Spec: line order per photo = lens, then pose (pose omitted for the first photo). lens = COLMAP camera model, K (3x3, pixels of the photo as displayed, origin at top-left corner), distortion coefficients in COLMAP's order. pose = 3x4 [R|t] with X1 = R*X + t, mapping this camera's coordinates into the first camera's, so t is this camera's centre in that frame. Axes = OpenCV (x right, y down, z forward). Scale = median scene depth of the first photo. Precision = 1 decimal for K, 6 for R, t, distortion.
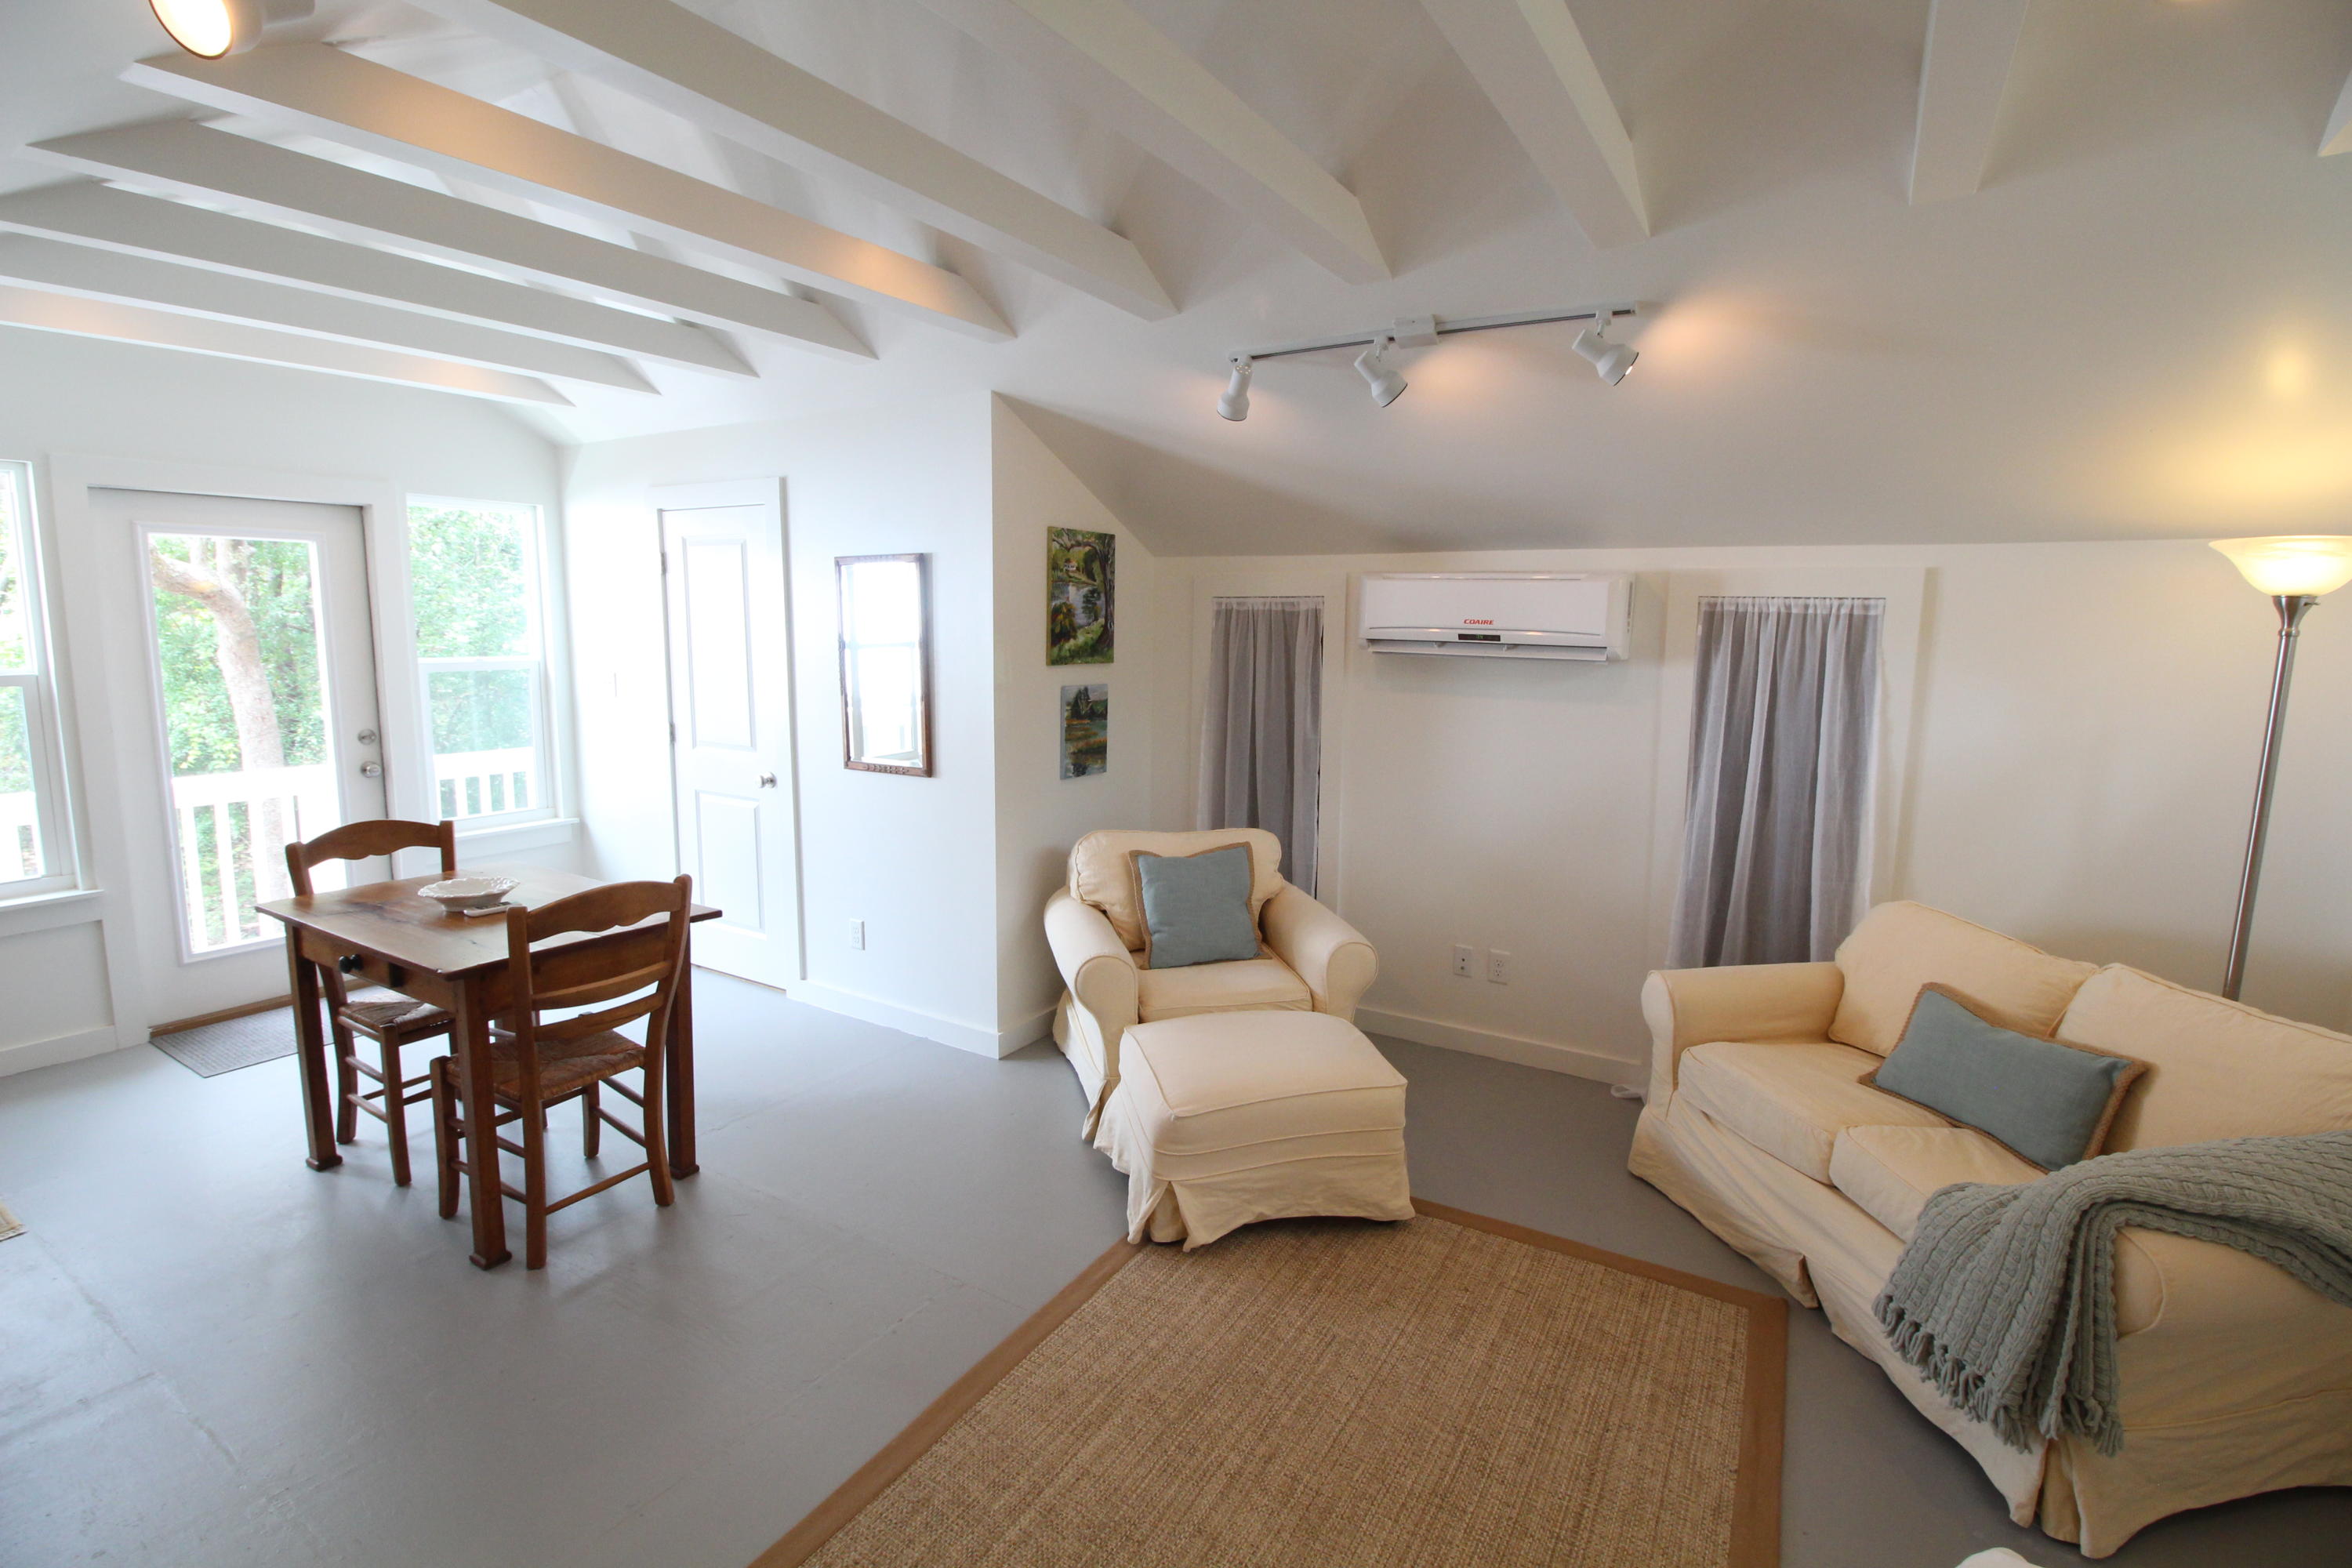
lens RADIAL K [[1106.7, 0, 1178.5], [0, 1106.7, 769.1], [0, 0, 1]] dist [0.004775, -0.016128]
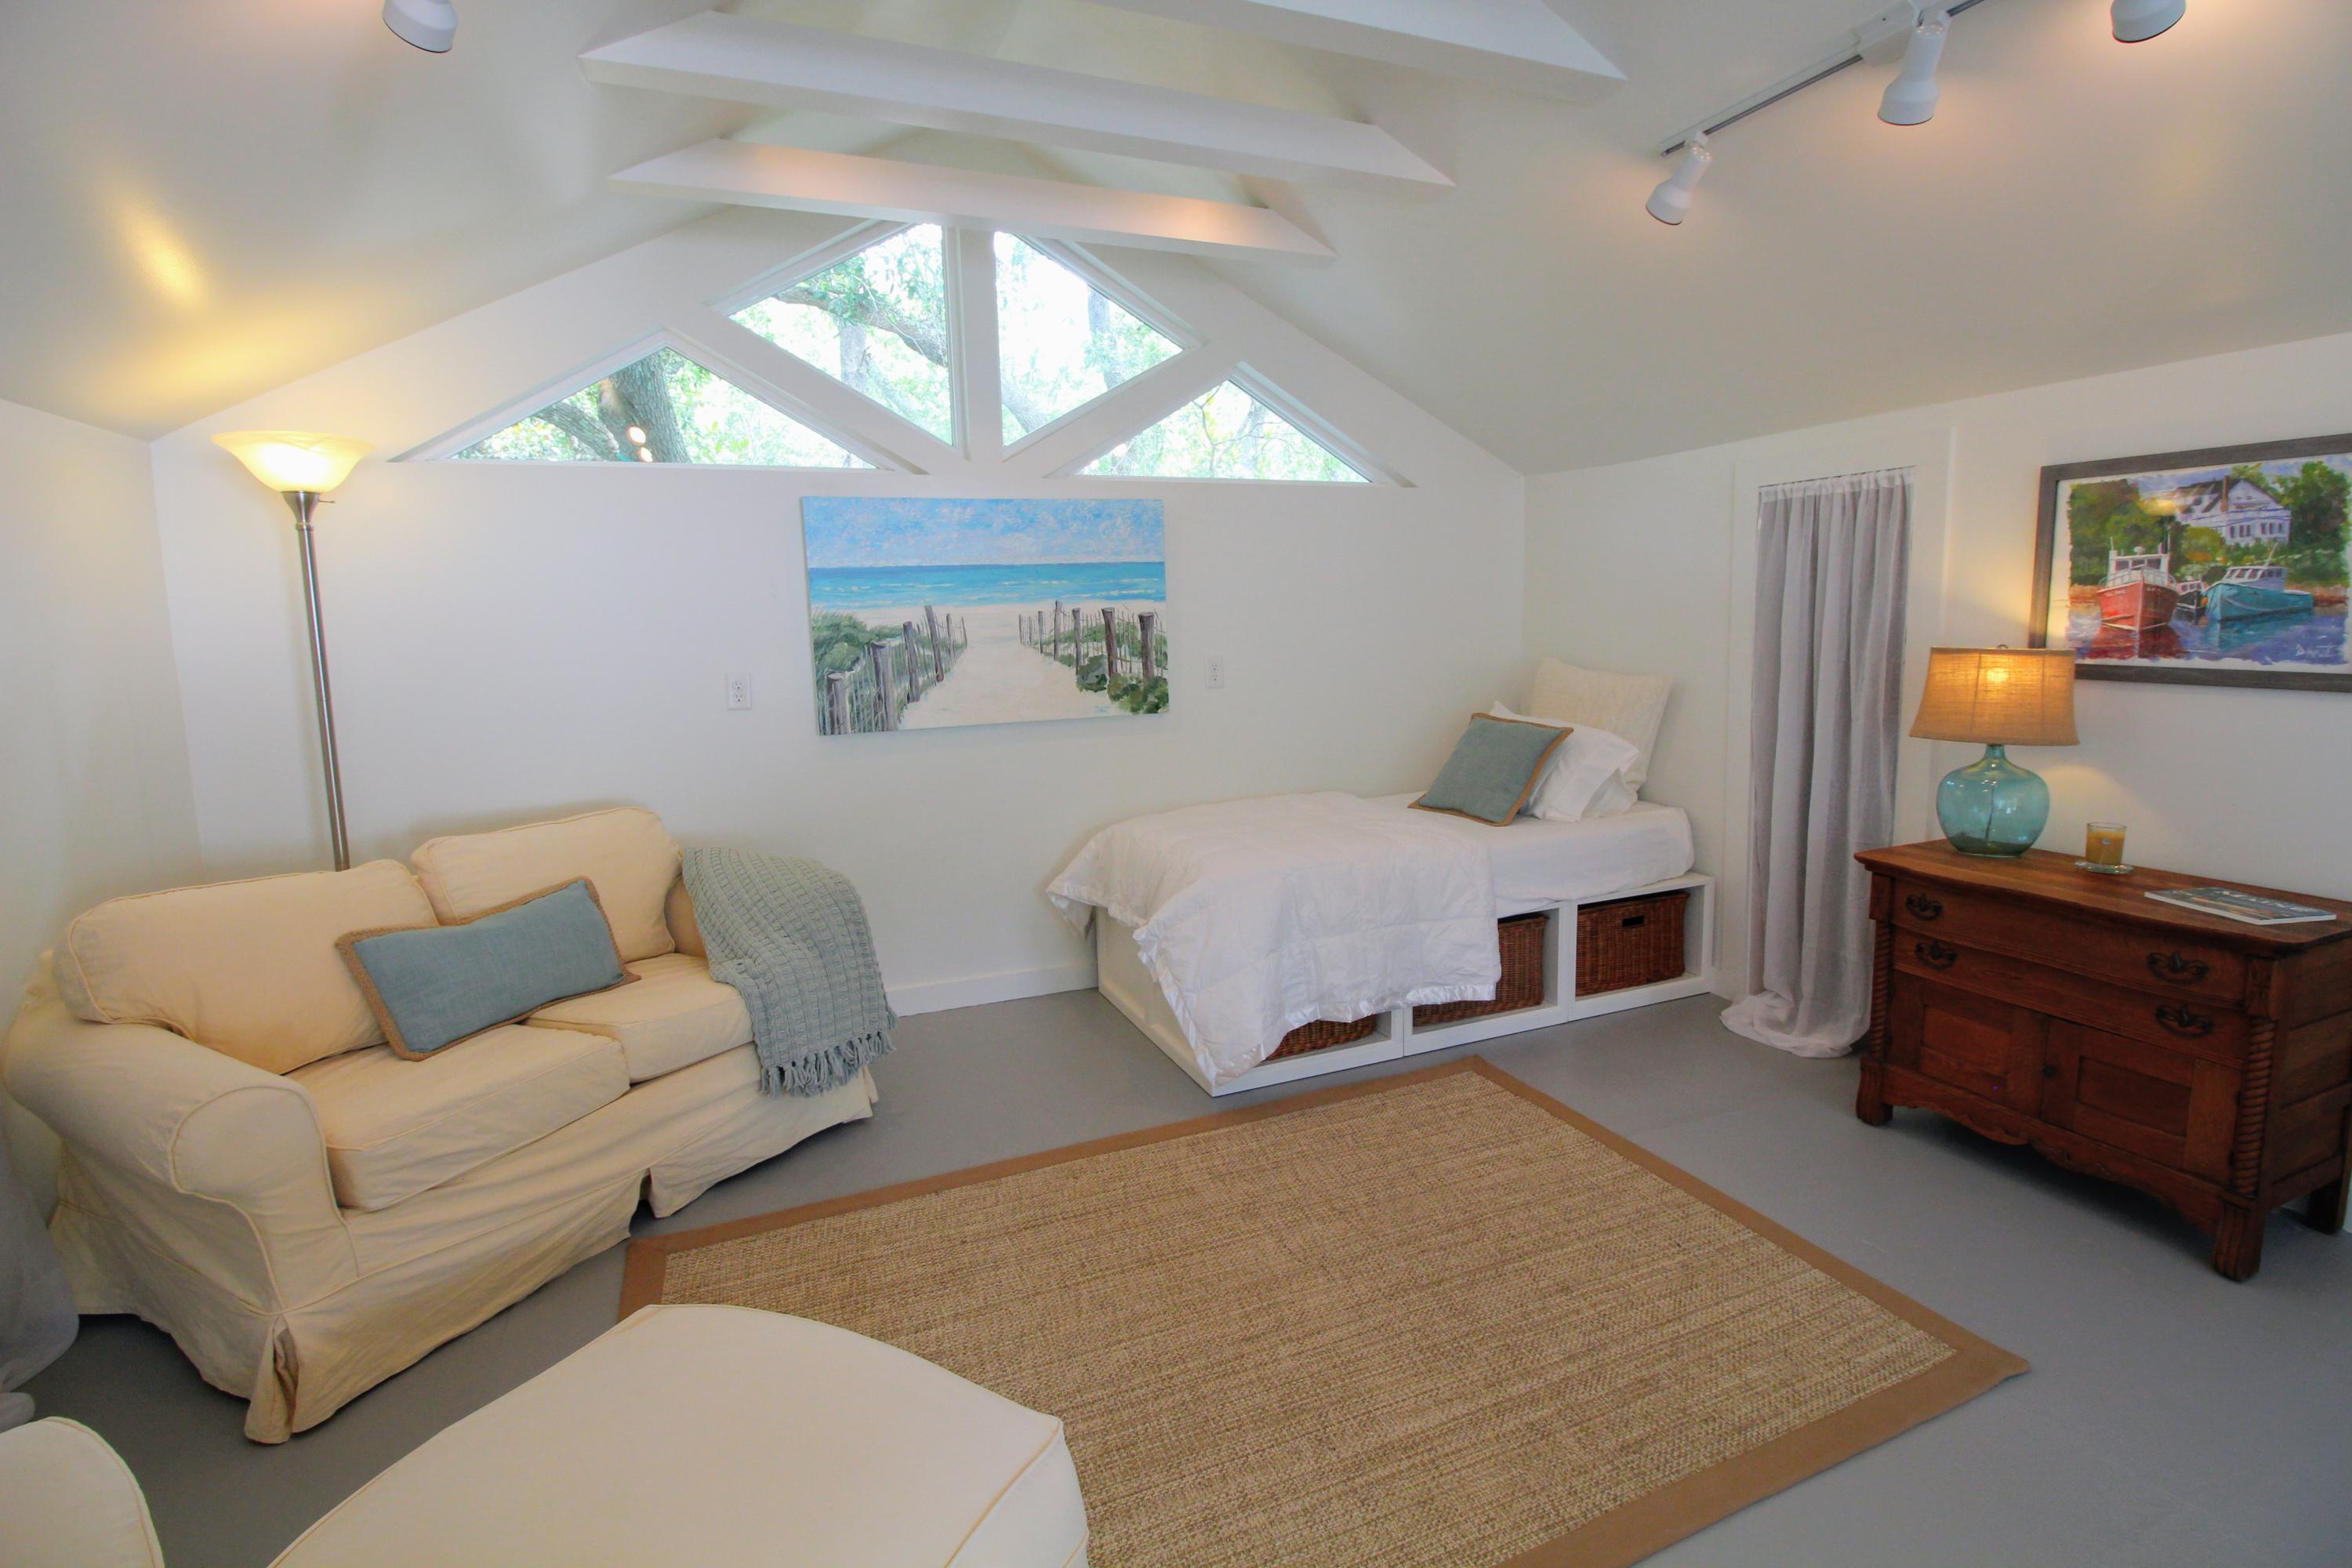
lens RADIAL K [[1106.7, 0, 1178.5], [0, 1106.7, 769.1], [0, 0, 1]] dist [0.004775, -0.016128]
pose [[-0.807113, -0.071423, 0.586061, -0.375527], [0.093166, 0.964811, 0.245887, -0.091043], [-0.583000, 0.253060, -0.772057, 1.574199]]
